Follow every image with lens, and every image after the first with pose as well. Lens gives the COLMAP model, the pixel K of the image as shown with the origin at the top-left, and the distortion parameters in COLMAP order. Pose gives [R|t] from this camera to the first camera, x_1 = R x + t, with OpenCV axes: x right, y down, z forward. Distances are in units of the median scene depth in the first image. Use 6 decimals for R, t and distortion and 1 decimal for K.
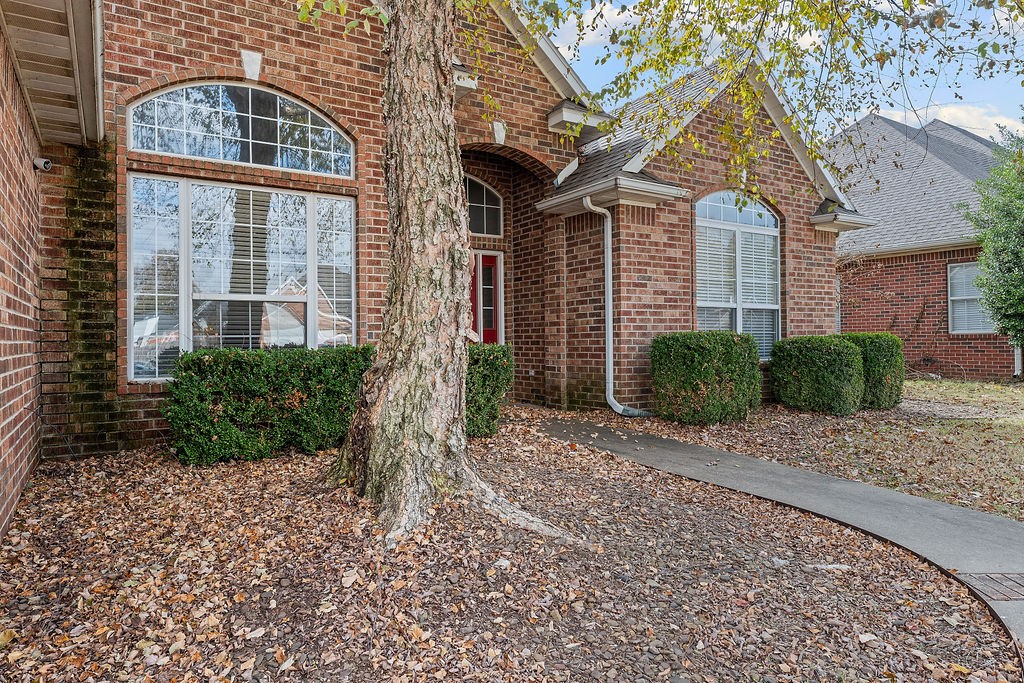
lens RADIAL K [[630.7, 0, 512.0], [0, 630.7, 341.5], [0, 0, 1]] dist [0.001742, 0.000490]
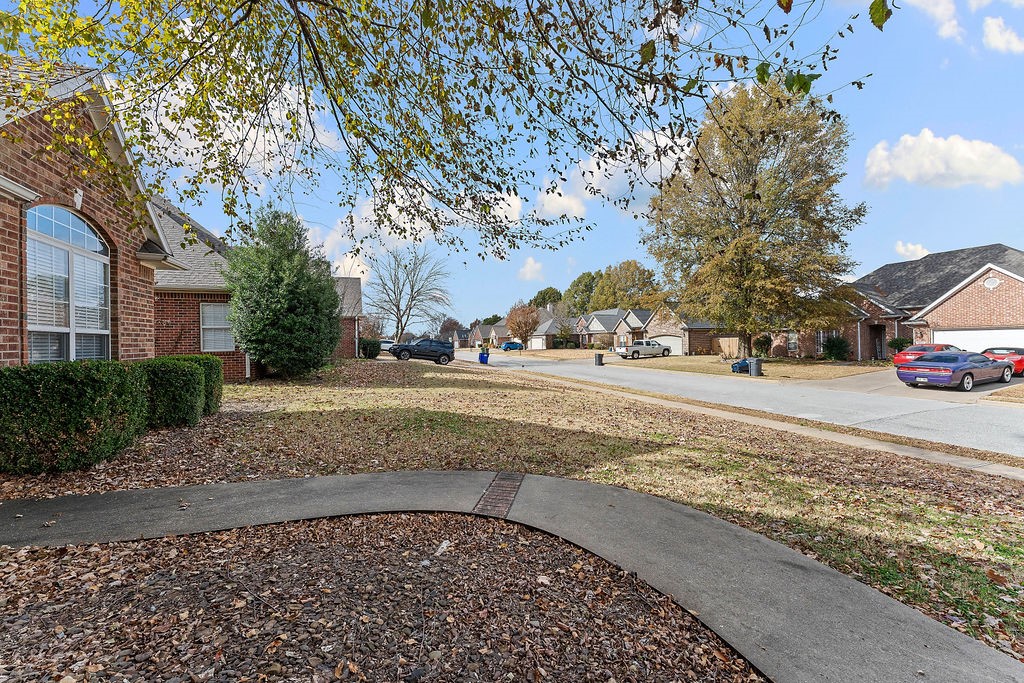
lens RADIAL K [[406.9, 0, 512.0], [0, 406.9, 341.5], [0, 0, 1]] dist [0.000555, 0.000039]
pose [[0.207149, 0.011037, 0.978247, -0.097583], [0.014271, 0.999796, -0.014302, -0.020171], [-0.978205, 0.016923, 0.206949, 0.209332]]
